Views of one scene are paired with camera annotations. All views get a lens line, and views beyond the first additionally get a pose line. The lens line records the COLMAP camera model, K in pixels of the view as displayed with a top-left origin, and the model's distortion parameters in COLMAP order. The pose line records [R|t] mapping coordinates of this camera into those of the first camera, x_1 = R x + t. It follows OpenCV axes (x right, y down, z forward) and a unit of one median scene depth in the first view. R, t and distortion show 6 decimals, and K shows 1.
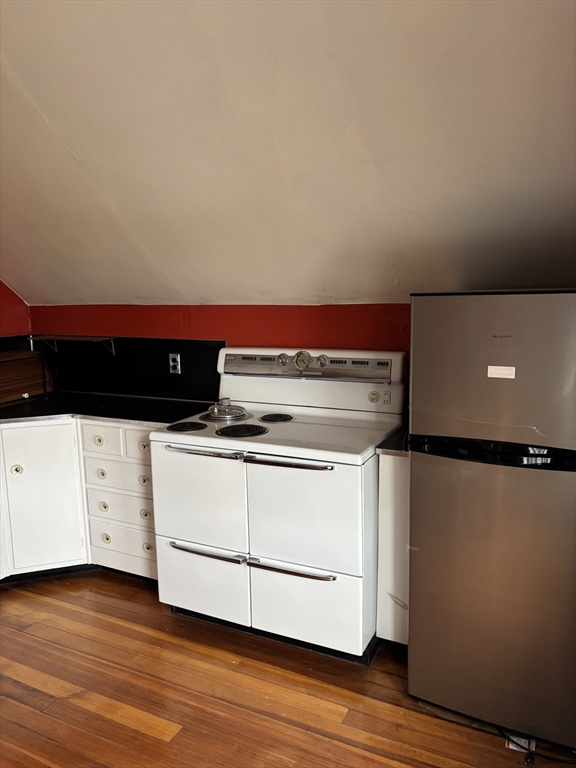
lens RADIAL K [[583.2, 0, 287.4], [0, 583.2, 383.0], [0, 0, 1]] dist [0.013732, -0.026792]
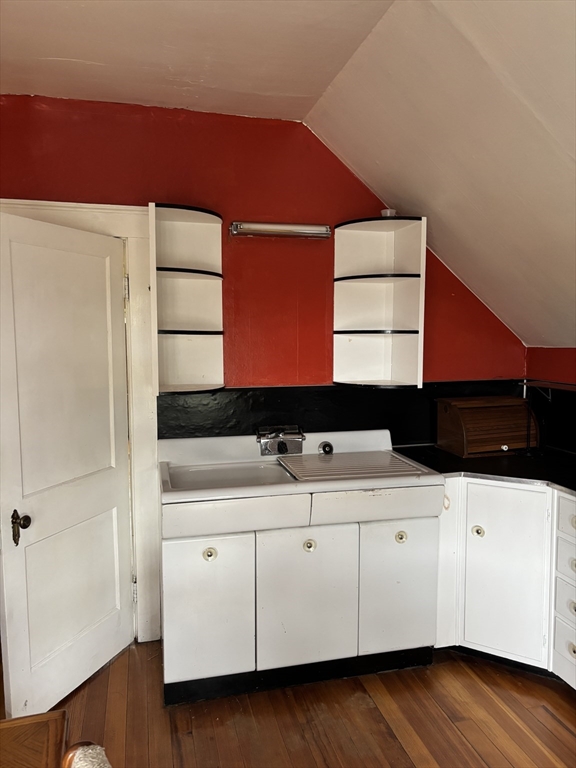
lens RADIAL K [[583.2, 0, 289.8], [0, 583.2, 381.7], [0, 0, 1]] dist [0.013732, -0.026792]
pose [[0.656404, 0.078249, -0.750341, -0.004166], [-0.128070, 0.991728, -0.008614, -0.029787], [0.743460, 0.101750, 0.660995, 0.166874]]
